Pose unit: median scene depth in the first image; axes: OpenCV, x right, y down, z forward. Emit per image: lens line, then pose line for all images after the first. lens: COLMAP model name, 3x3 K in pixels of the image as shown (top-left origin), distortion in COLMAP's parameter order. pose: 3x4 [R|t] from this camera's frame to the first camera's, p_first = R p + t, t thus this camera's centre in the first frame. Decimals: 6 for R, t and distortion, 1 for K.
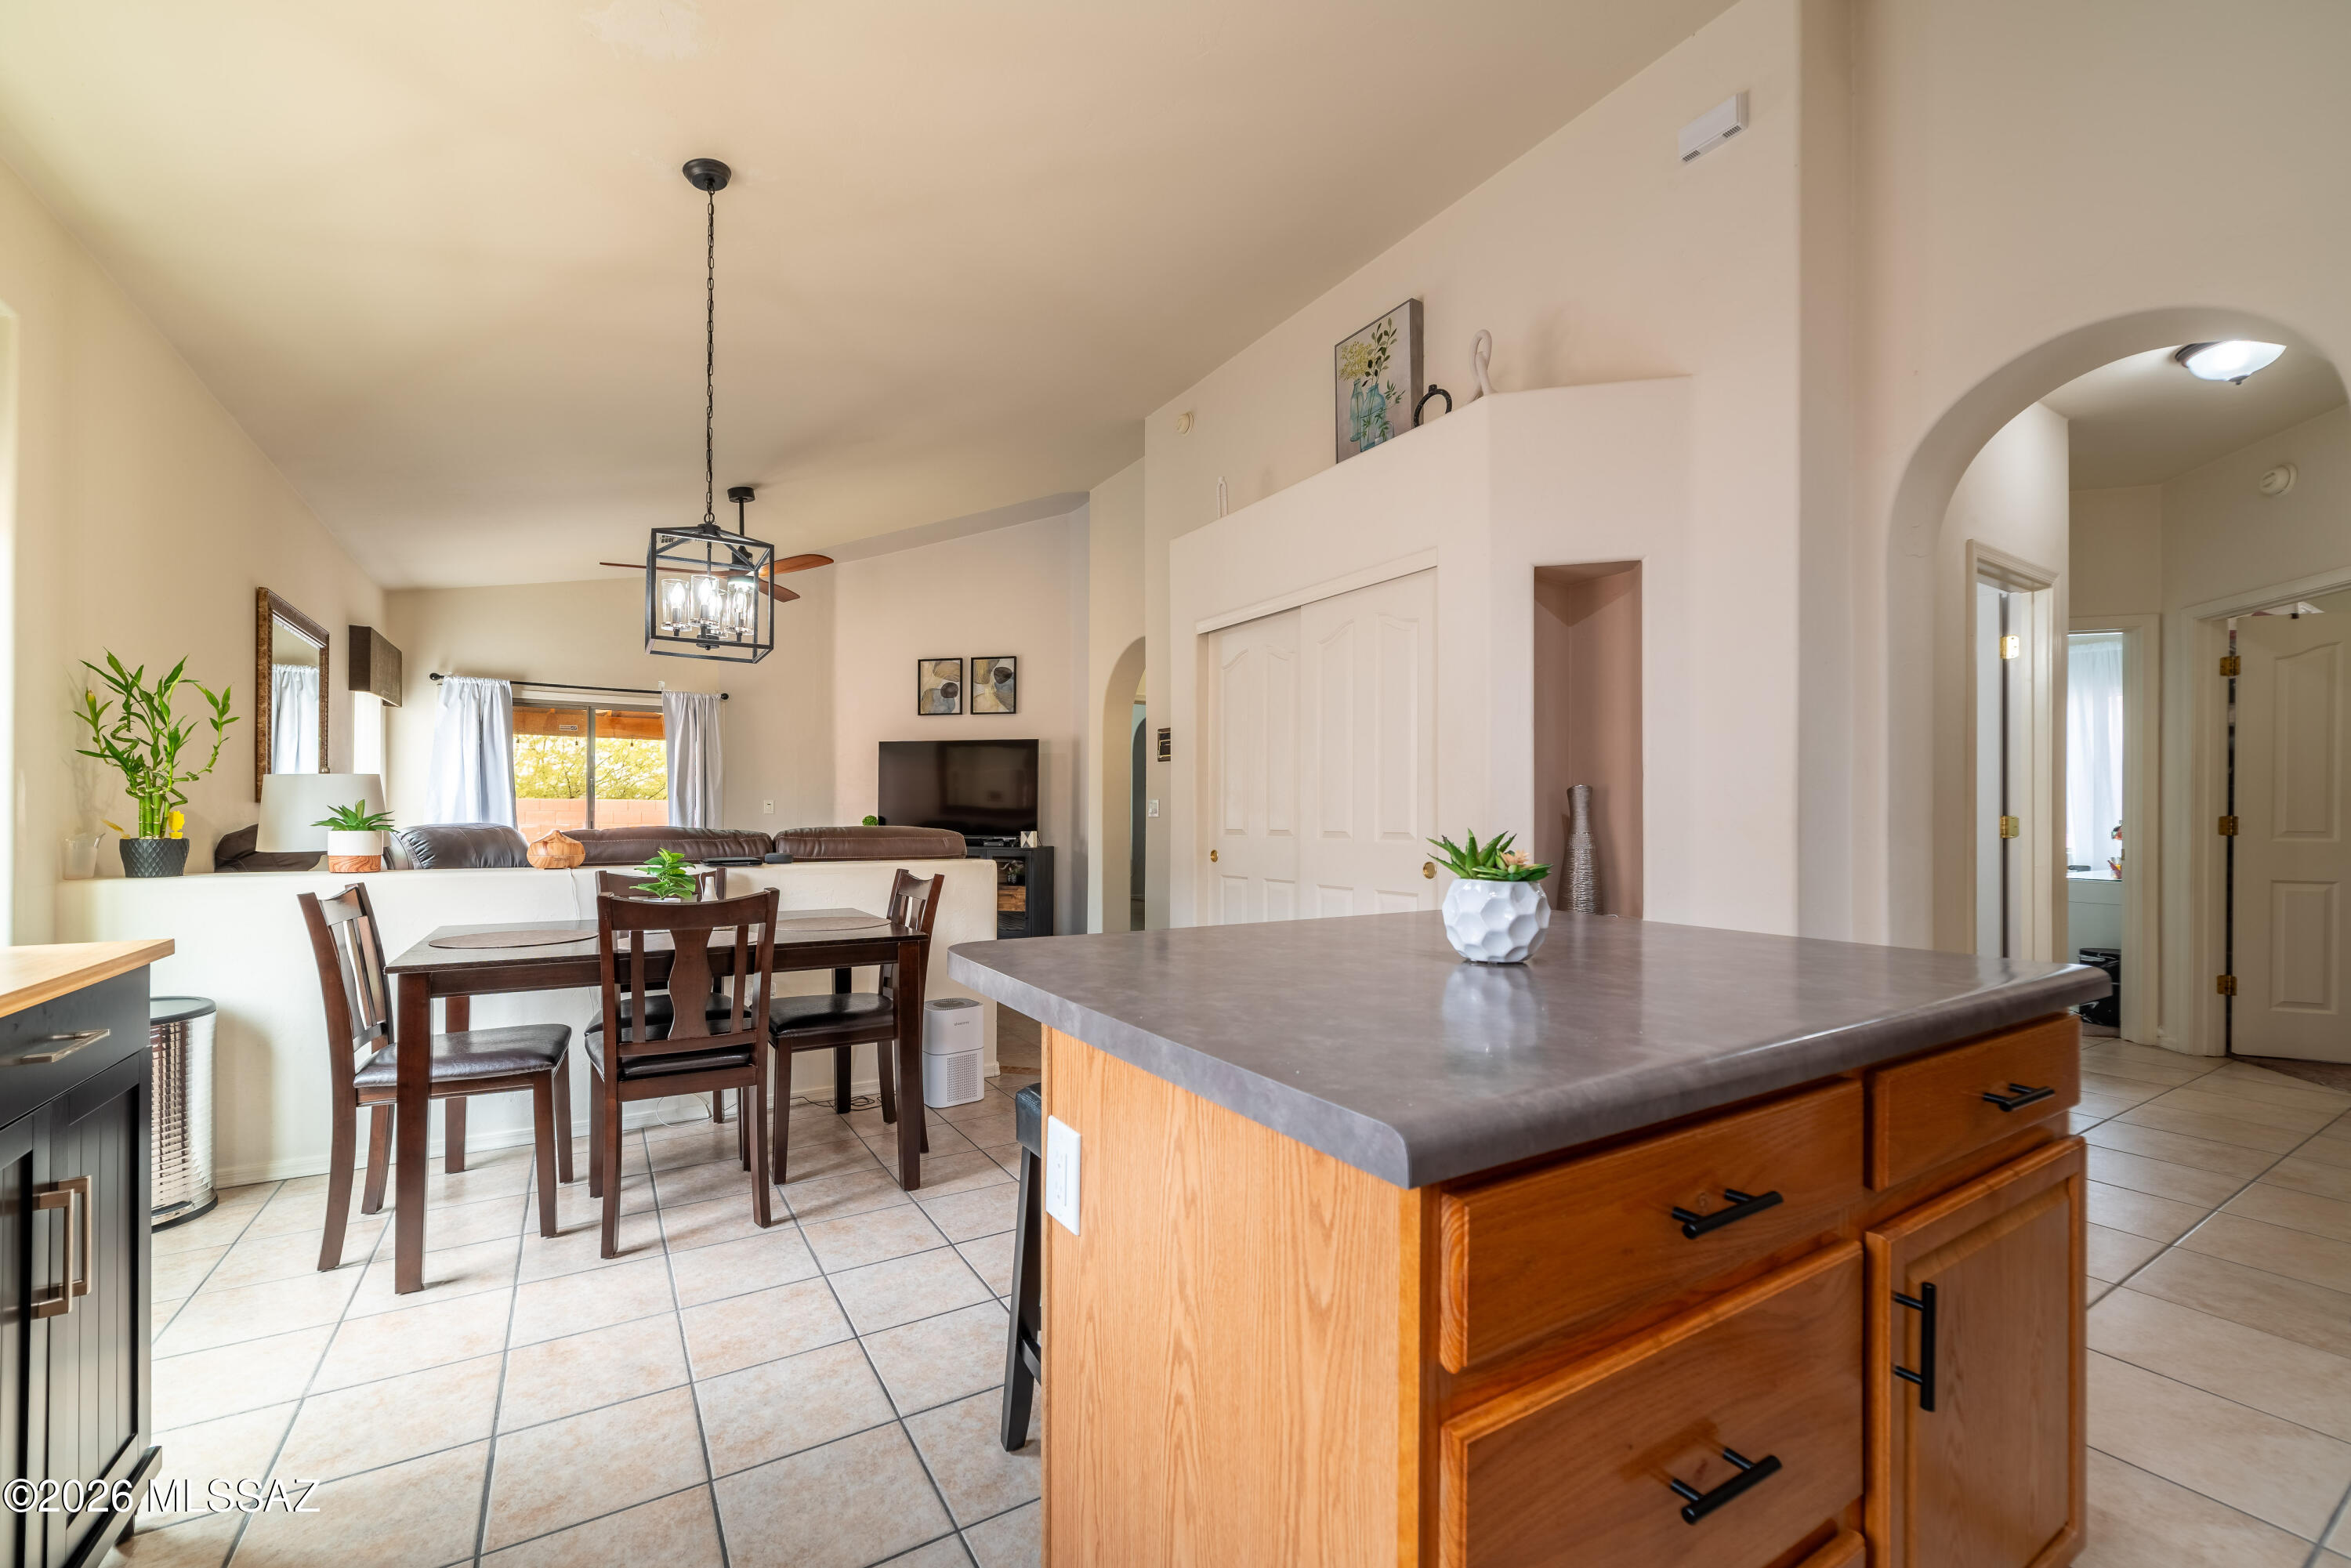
lens RADIAL K [[953.2, 0, 1257.6], [0, 953.2, 809.5], [0, 0, 1]] dist [0.006628, -0.000102]
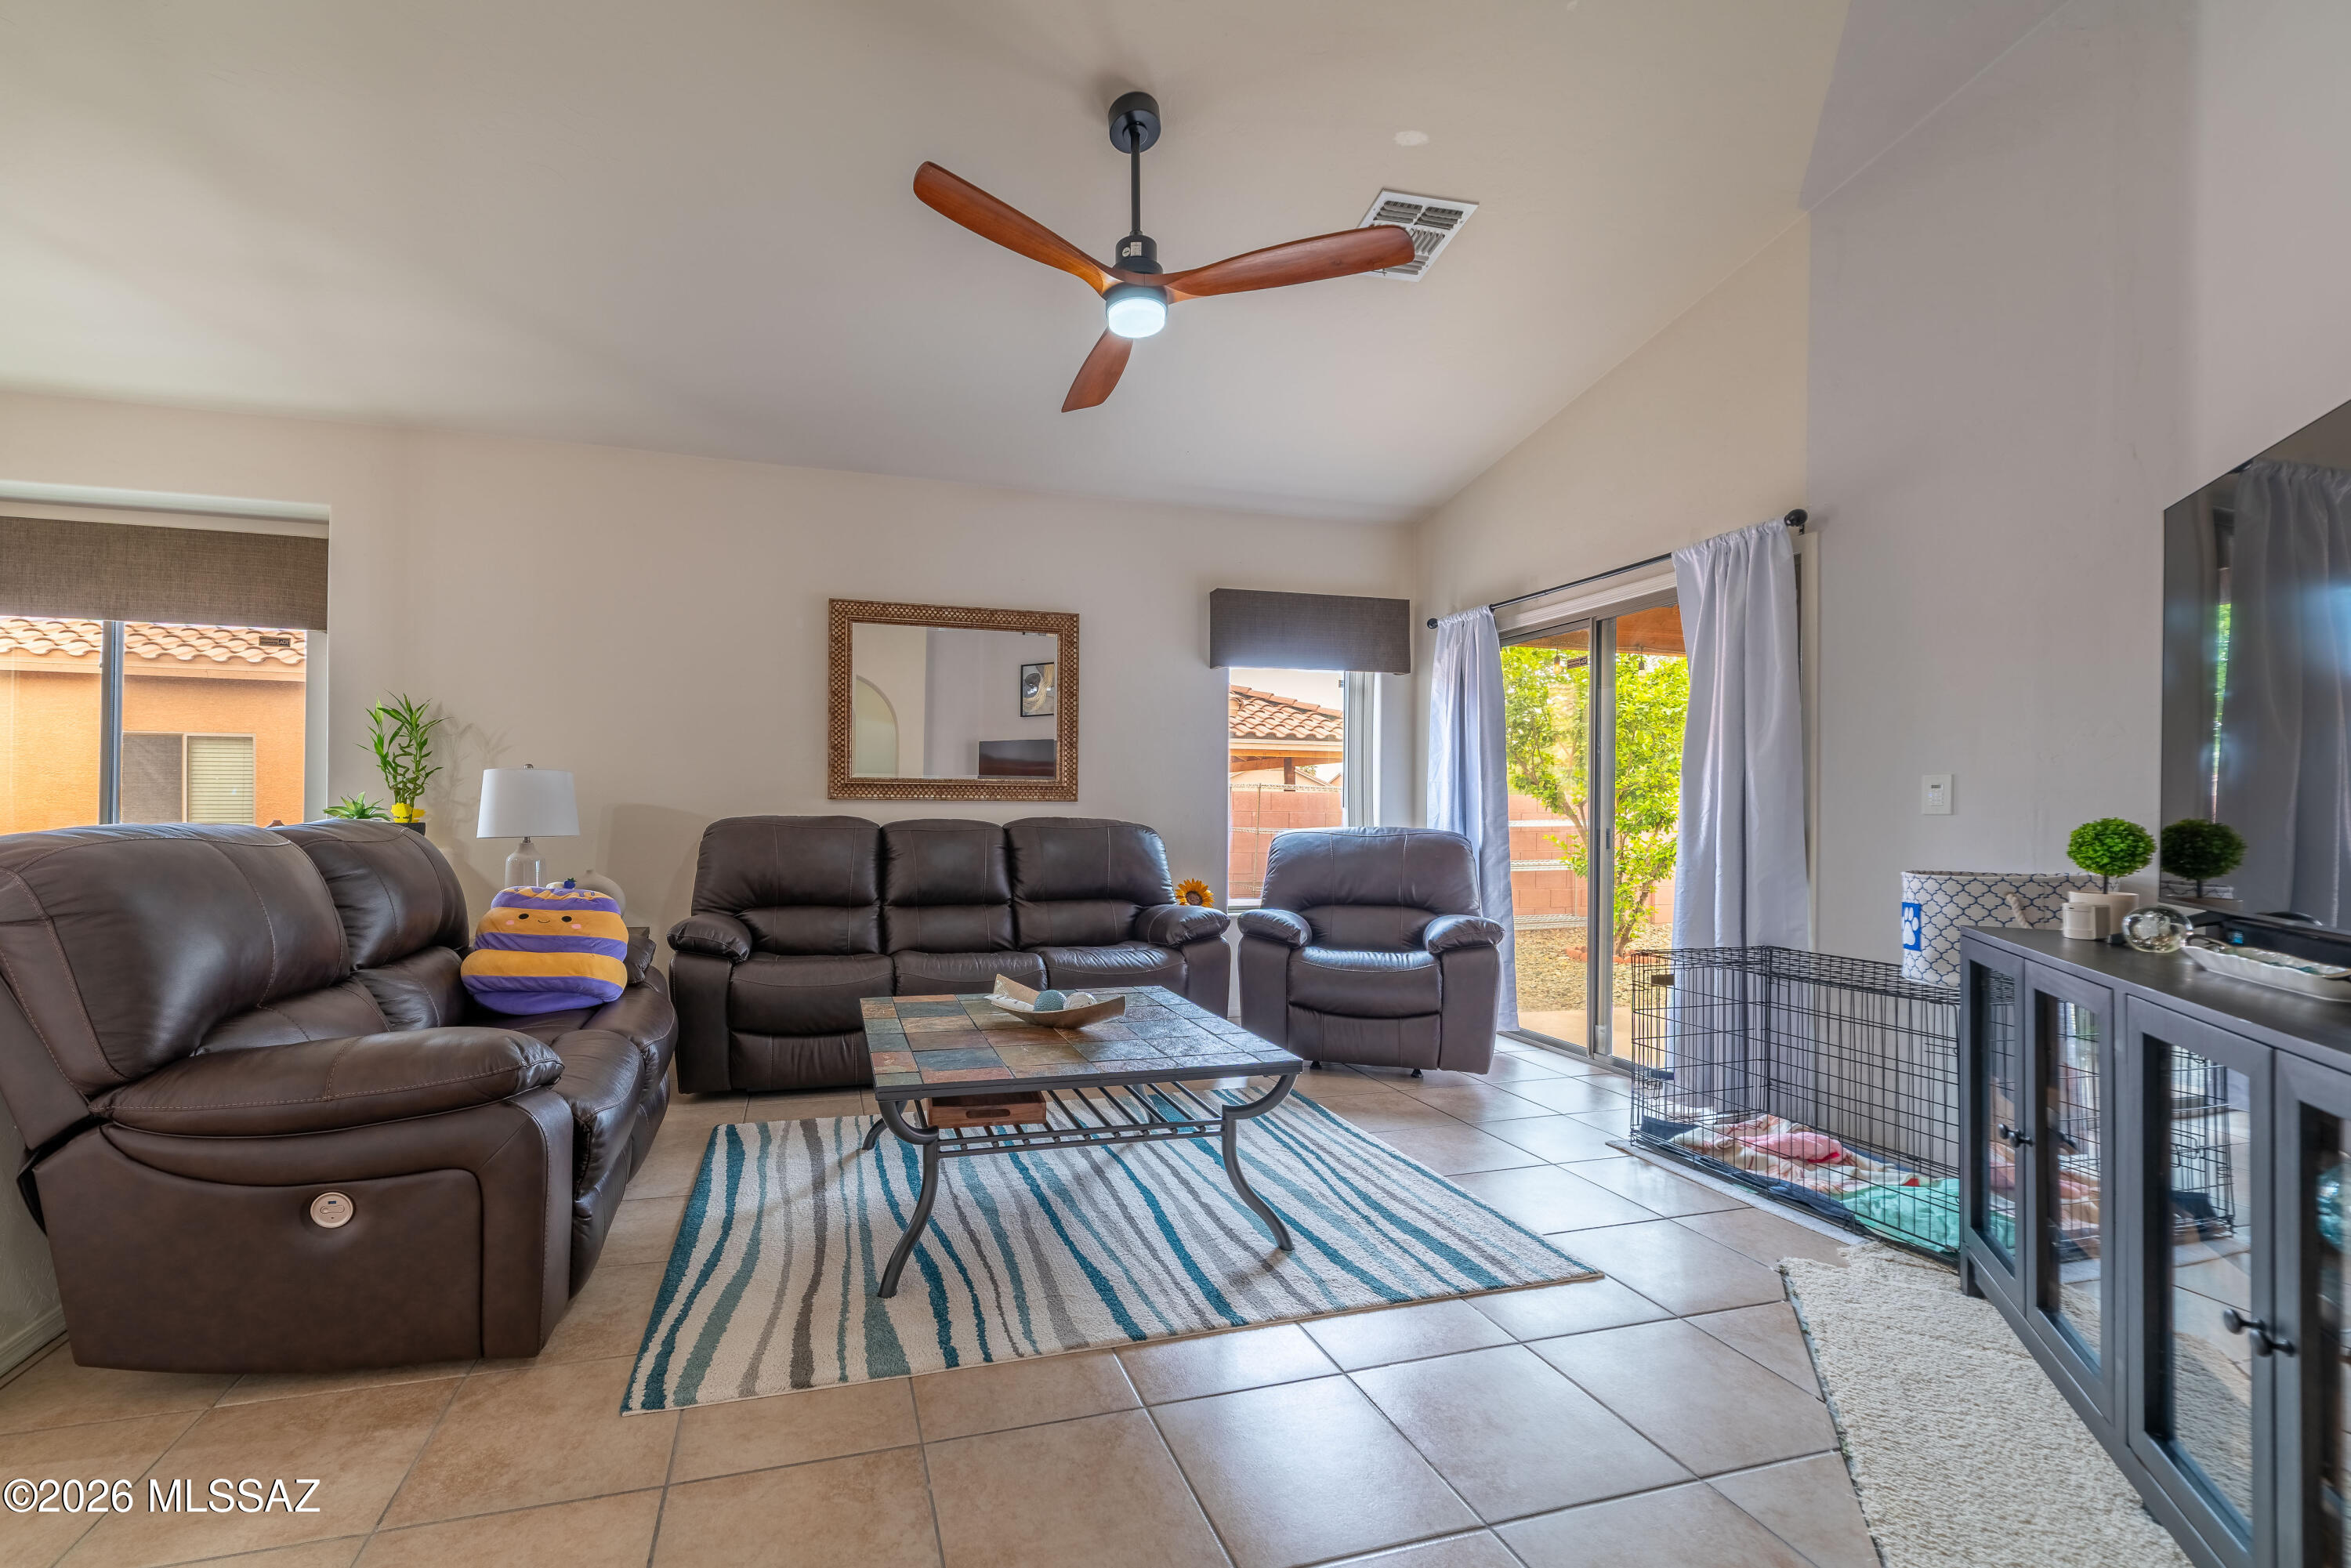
lens RADIAL K [[952.6, 0, 1054.6], [0, 952.6, 810.6], [0, 0, 1]] dist [-0.000957, 0.000095]
pose [[-0.382396, -0.007953, -0.923964, -0.070813], [-0.003527, 0.999968, -0.007147, 0.007464], [0.923992, 0.000526, -0.382412, 0.838927]]
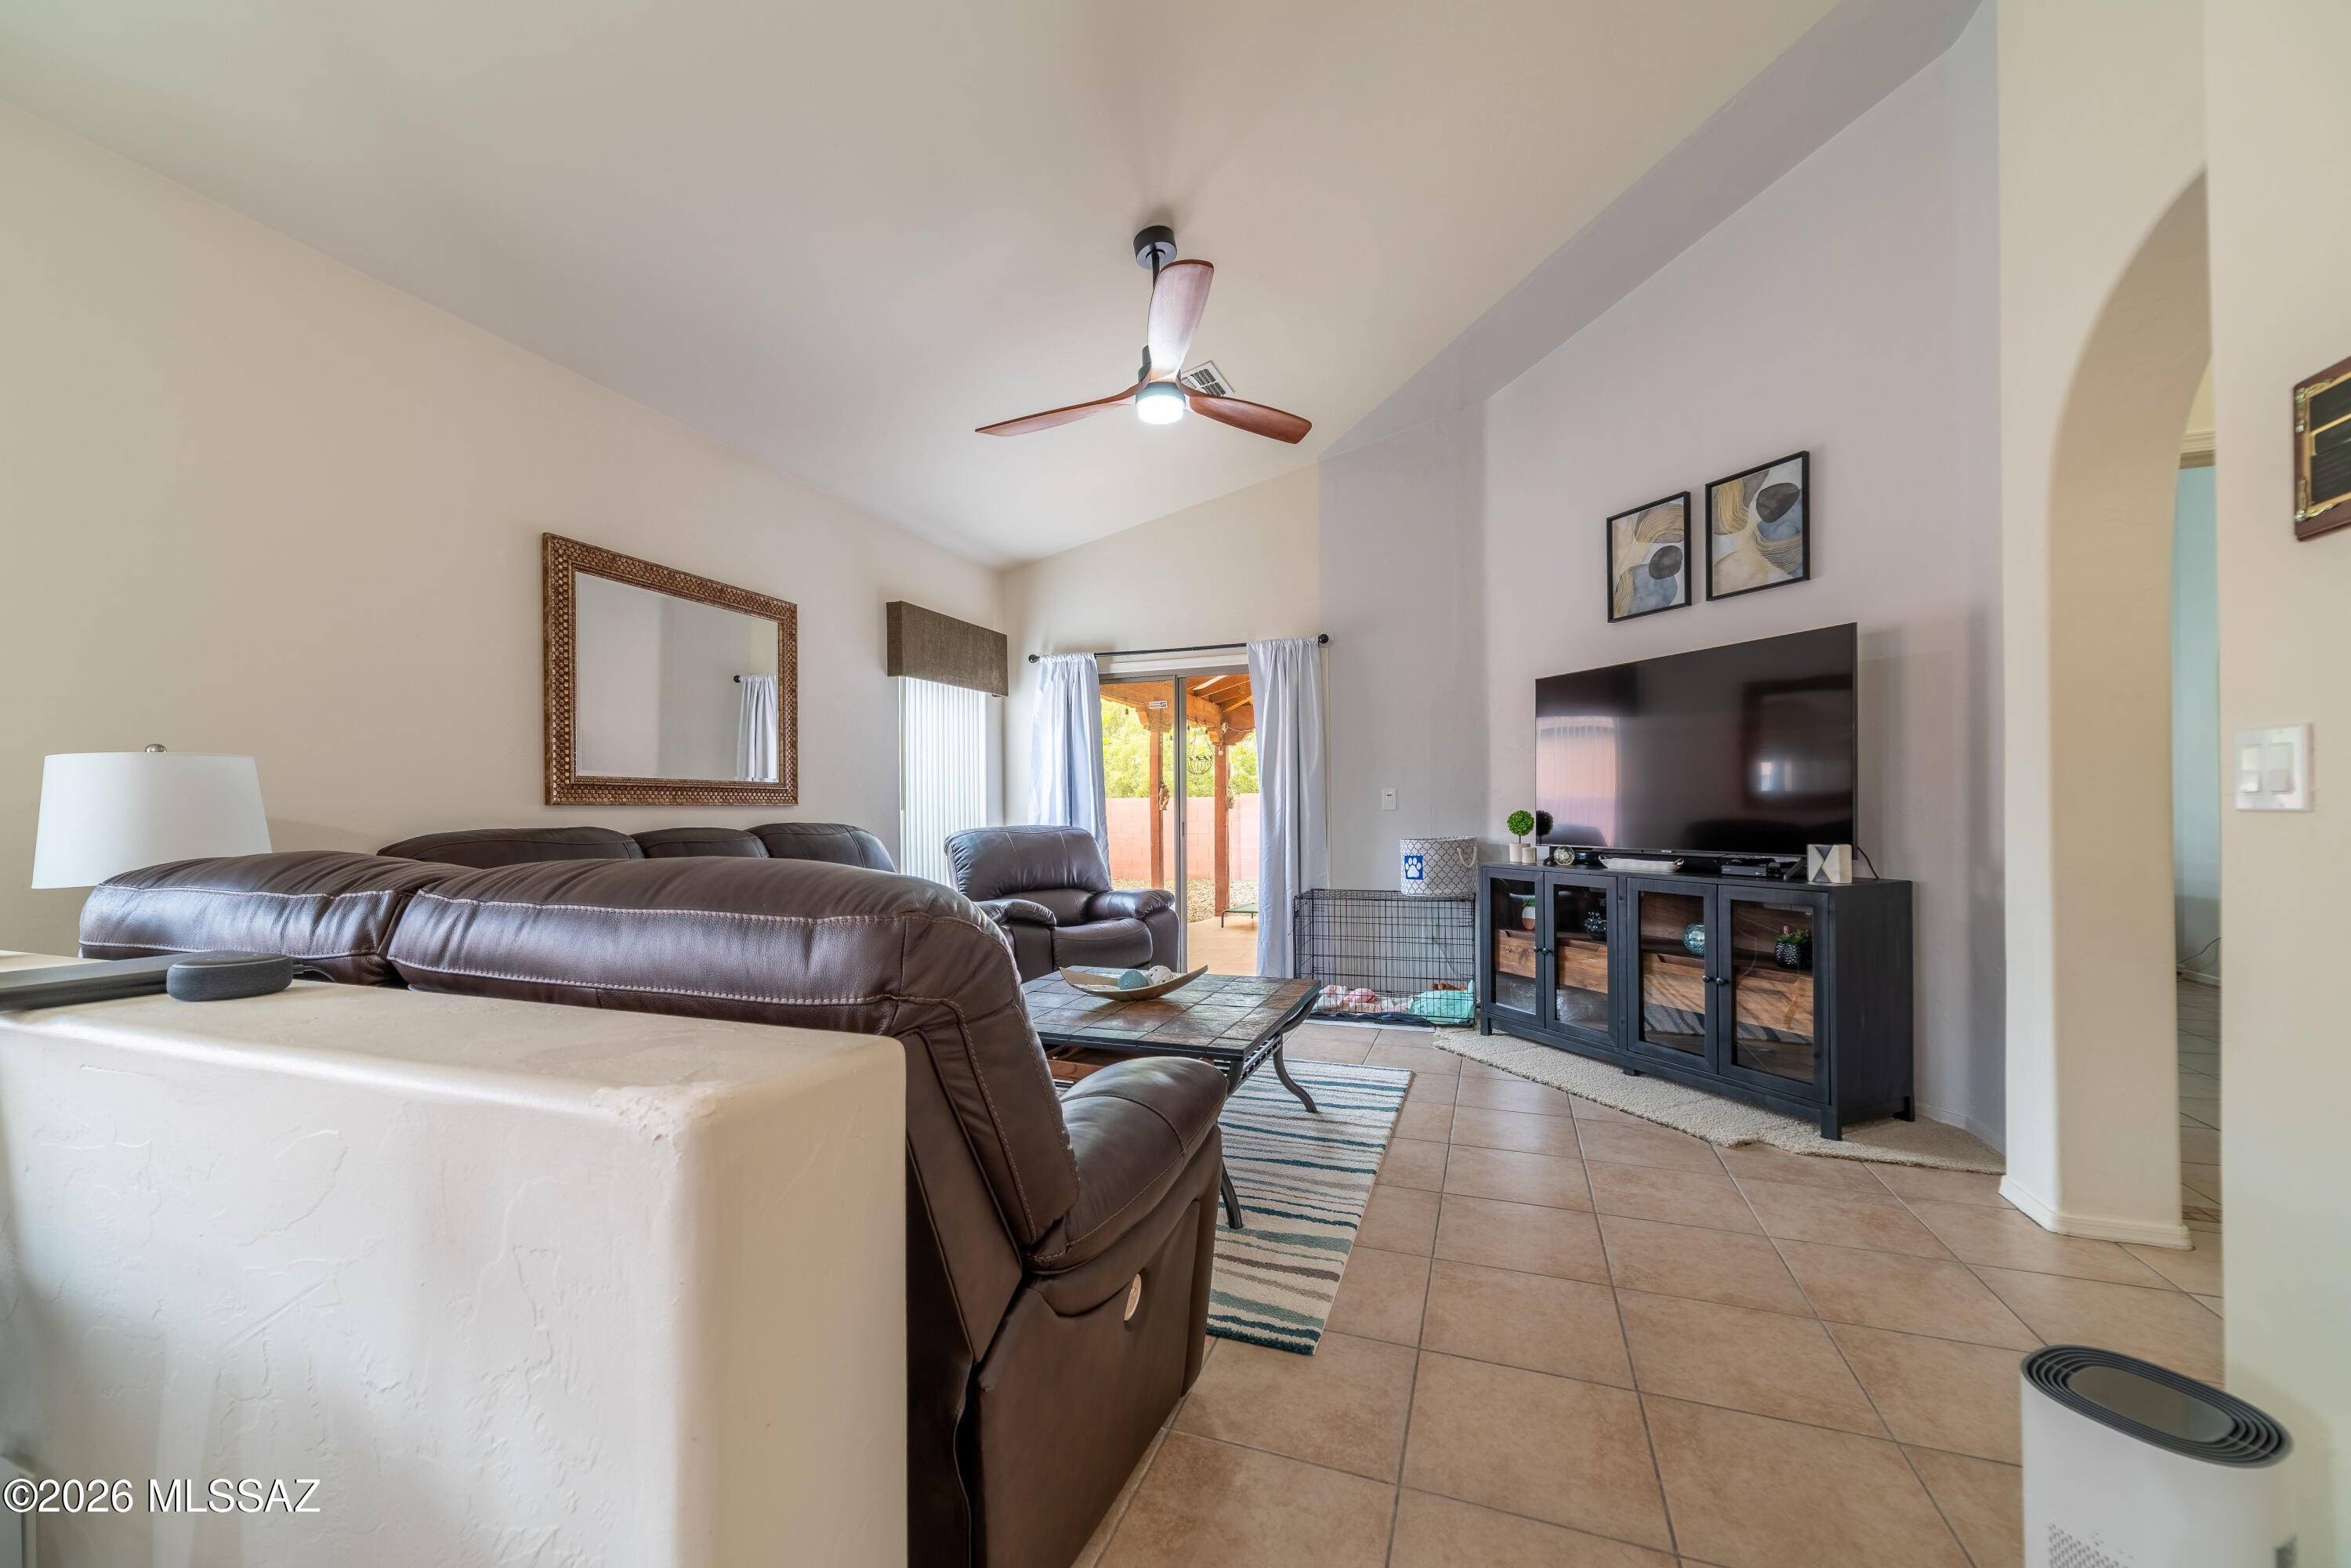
lens RADIAL K [[953.2, 0, 1157.7], [0, 953.2, 806.2], [0, 0, 1]] dist [0.006628, -0.000102]
pose [[0.552590, -0.012934, -0.833353, -0.050480], [0.015023, 0.999872, -0.005557, 0.003890], [0.833318, -0.009448, 0.552713, 0.503319]]
